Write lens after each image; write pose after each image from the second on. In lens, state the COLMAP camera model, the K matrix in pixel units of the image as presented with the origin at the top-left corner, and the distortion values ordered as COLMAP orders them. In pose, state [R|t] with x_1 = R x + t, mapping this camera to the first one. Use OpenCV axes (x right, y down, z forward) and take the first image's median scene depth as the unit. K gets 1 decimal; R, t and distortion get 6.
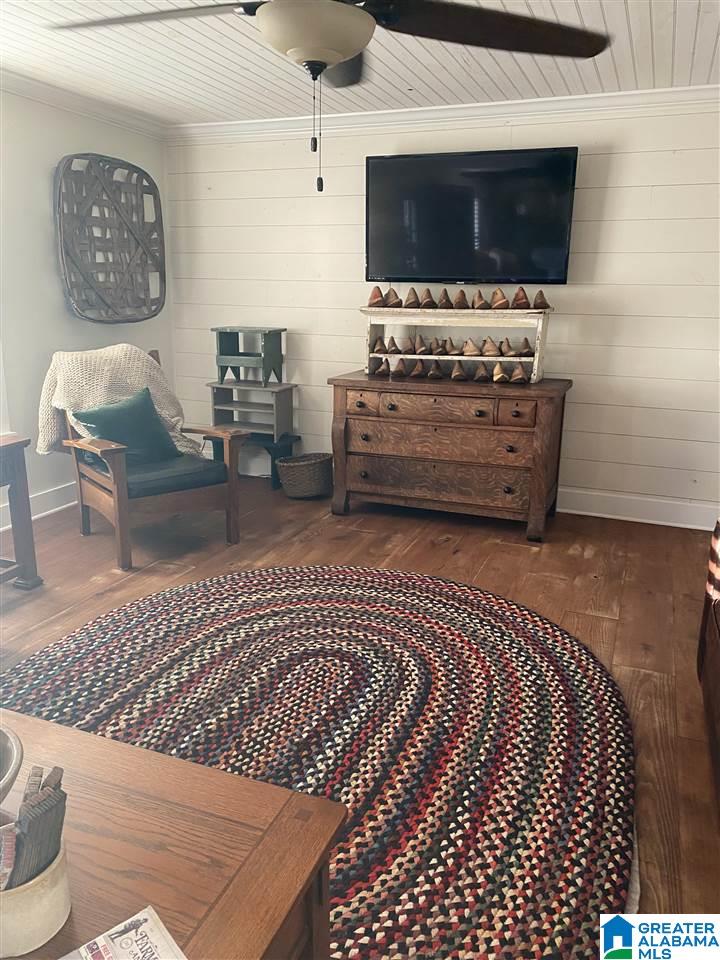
lens RADIAL K [[730.1, 0, 360.0], [0, 730.1, 480.0], [0, 0, 1]] dist [0.086863, -0.173418]
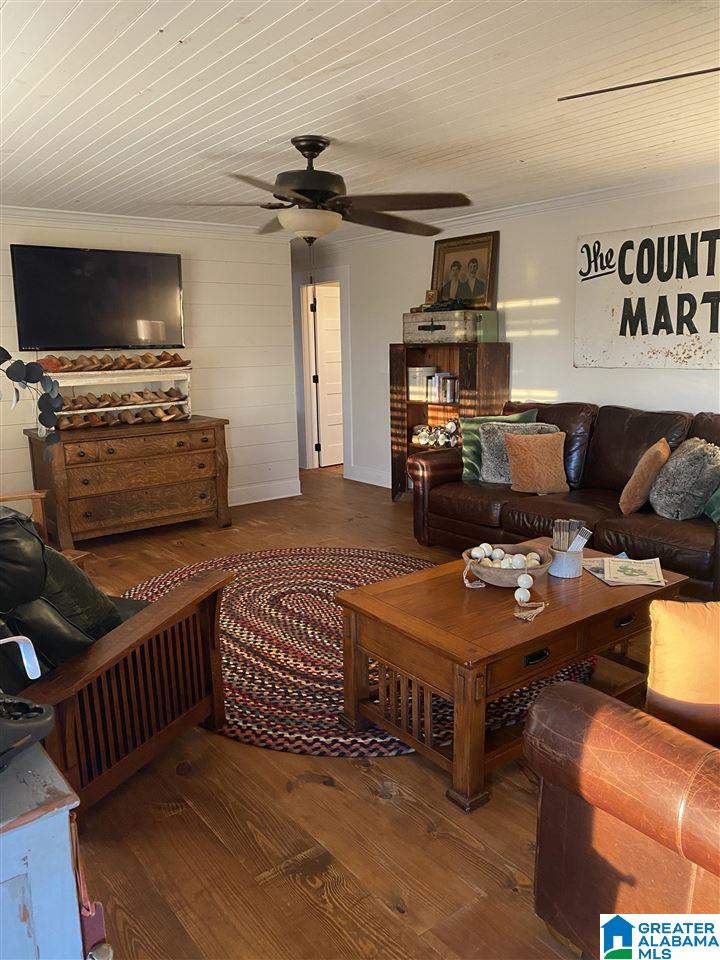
lens RADIAL K [[730.1, 0, 360.0], [0, 730.1, 480.0], [0, 0, 1]] dist [0.086863, -0.173418]
pose [[0.500587, -0.184439, 0.845810, -0.806692], [0.243546, 0.967583, 0.066851, -0.035608], [-0.830721, 0.172529, 0.529278, 0.021666]]
